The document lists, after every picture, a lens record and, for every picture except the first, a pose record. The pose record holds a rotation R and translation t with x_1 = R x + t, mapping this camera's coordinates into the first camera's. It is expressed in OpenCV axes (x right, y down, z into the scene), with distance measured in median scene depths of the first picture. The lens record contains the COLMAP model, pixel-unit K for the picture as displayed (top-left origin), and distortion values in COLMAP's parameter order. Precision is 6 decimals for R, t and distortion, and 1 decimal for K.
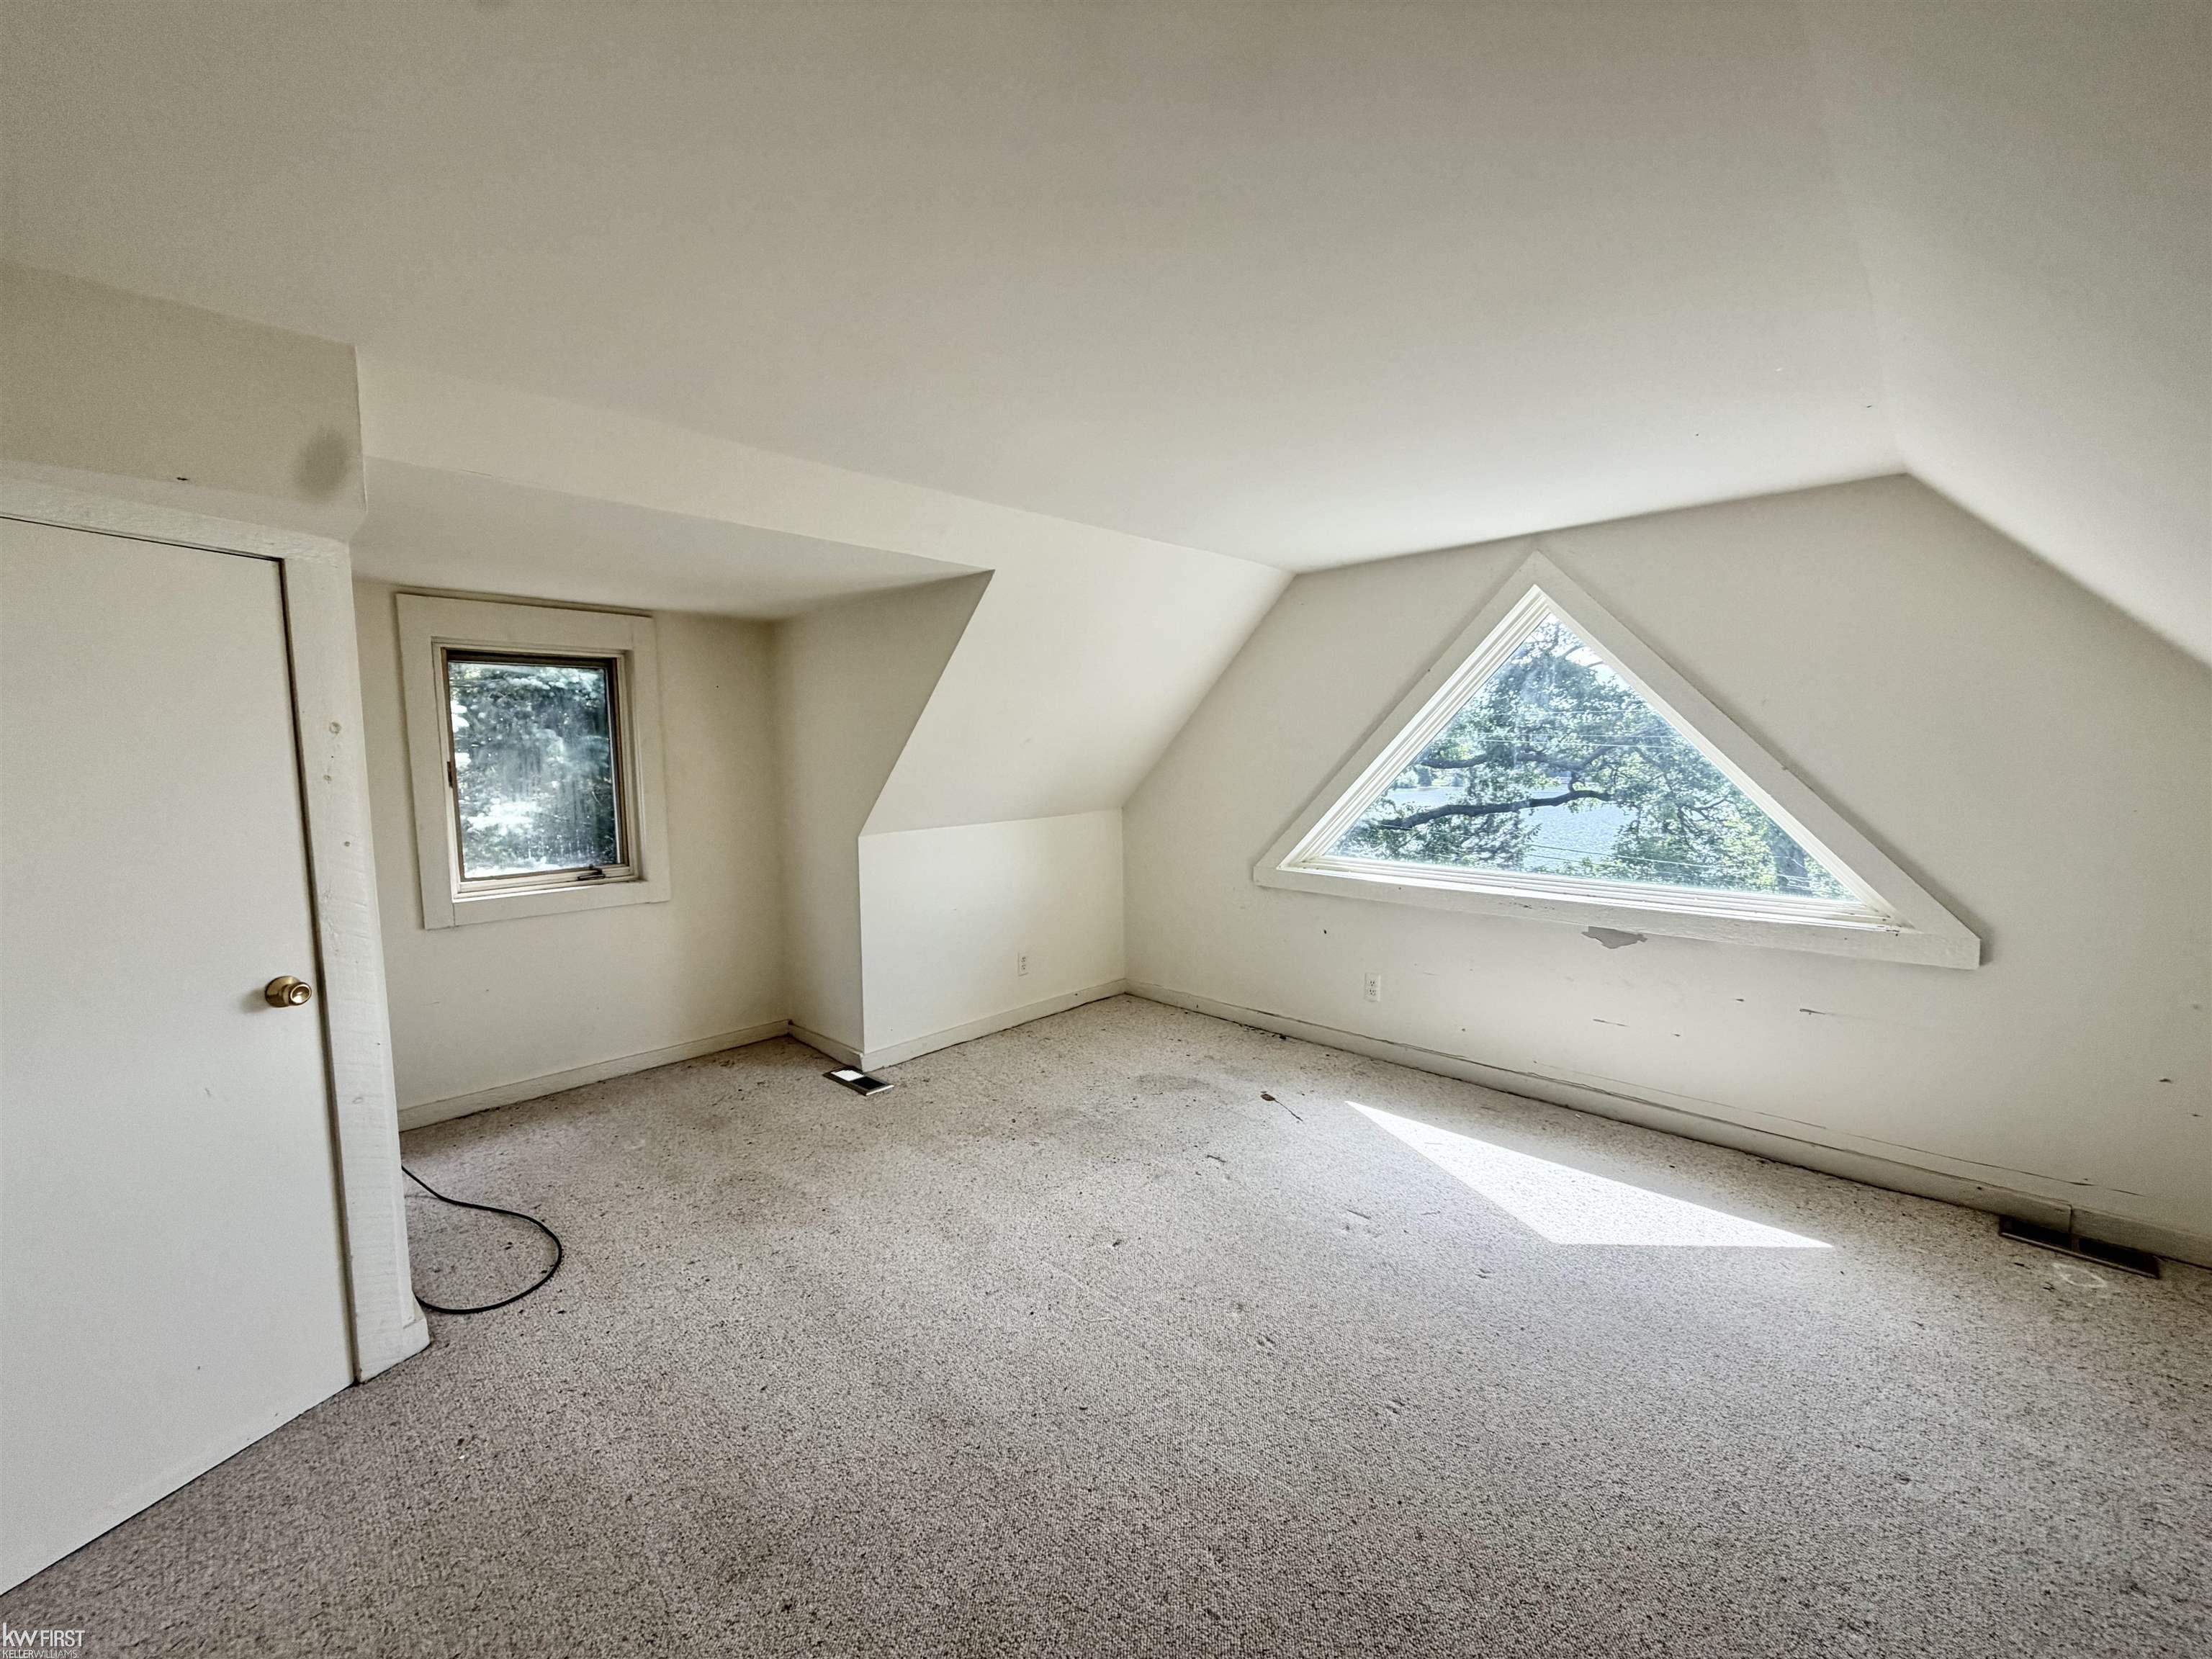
lens RADIAL K [[886.4, 0, 1098.8], [0, 886.4, 828.5], [0, 0, 1]] dist [0.001563, -0.000276]
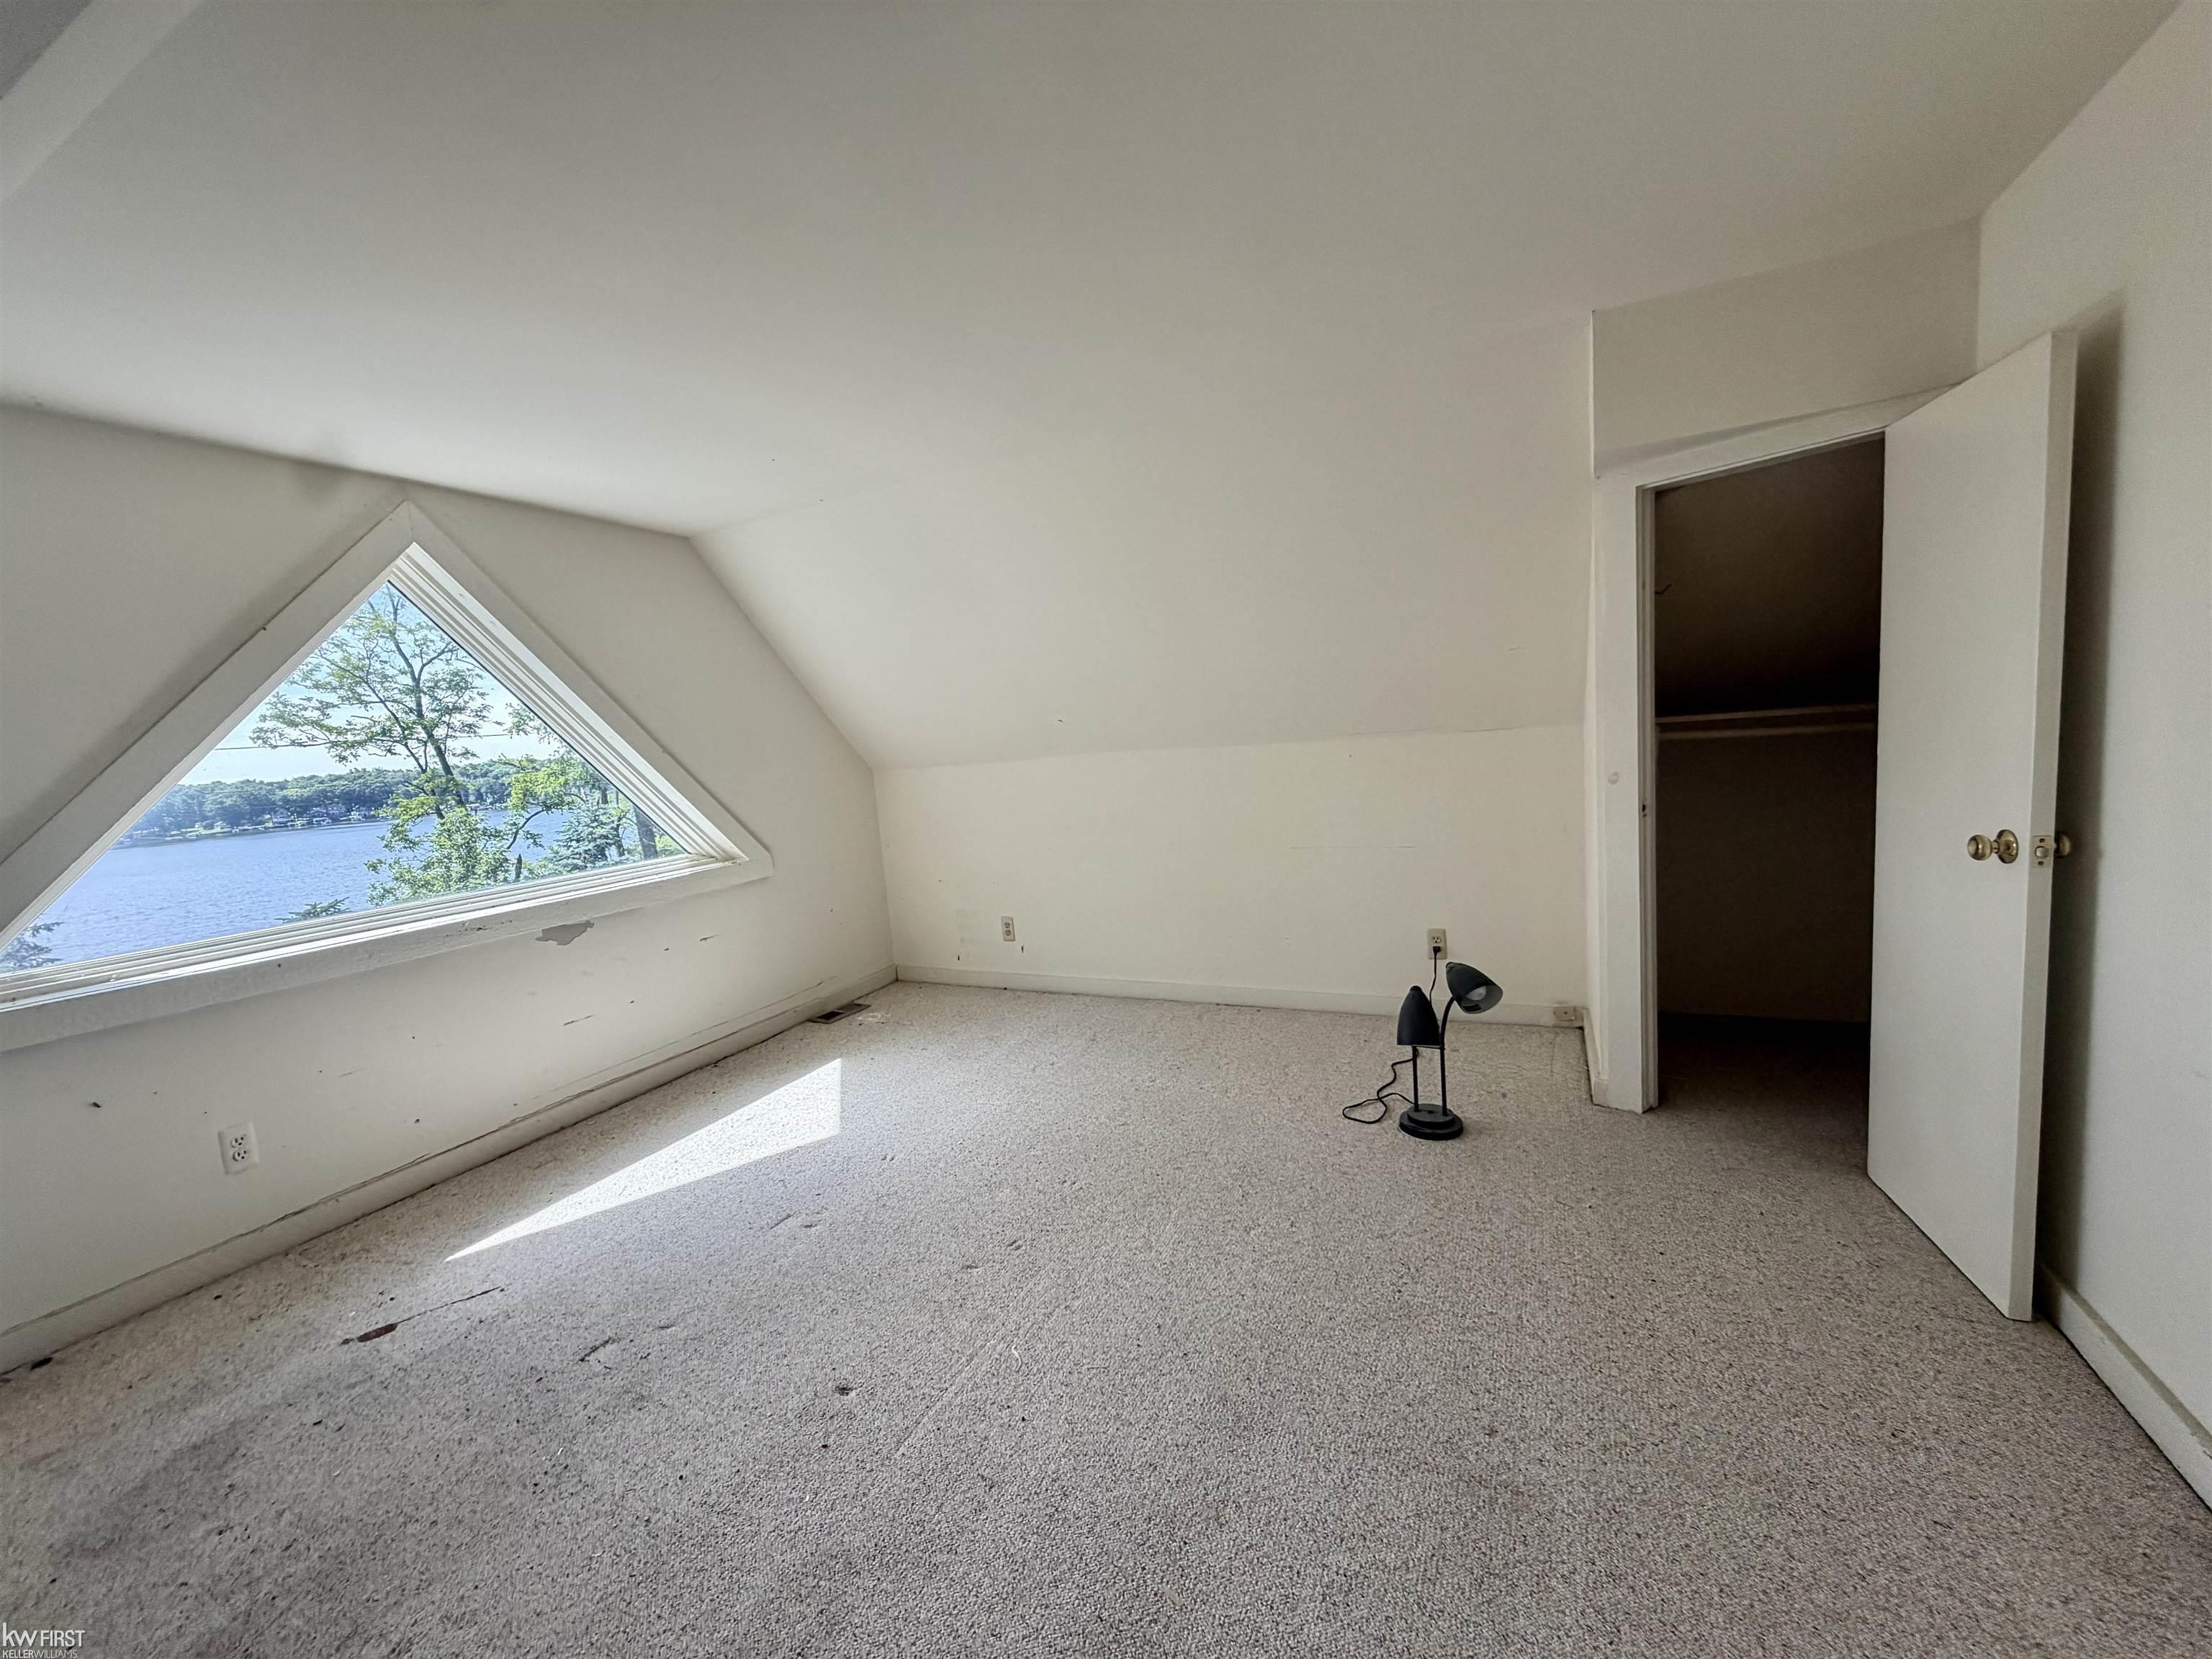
lens RADIAL K [[886.4, 0, 1096.8], [0, 886.4, 830.8], [0, 0, 1]] dist [0.001563, -0.000276]
pose [[-0.314203, -0.064439, 0.947166, -0.512005], [0.165794, 0.978637, 0.121579, -0.008421], [-0.934767, 0.195235, -0.296807, 0.715652]]
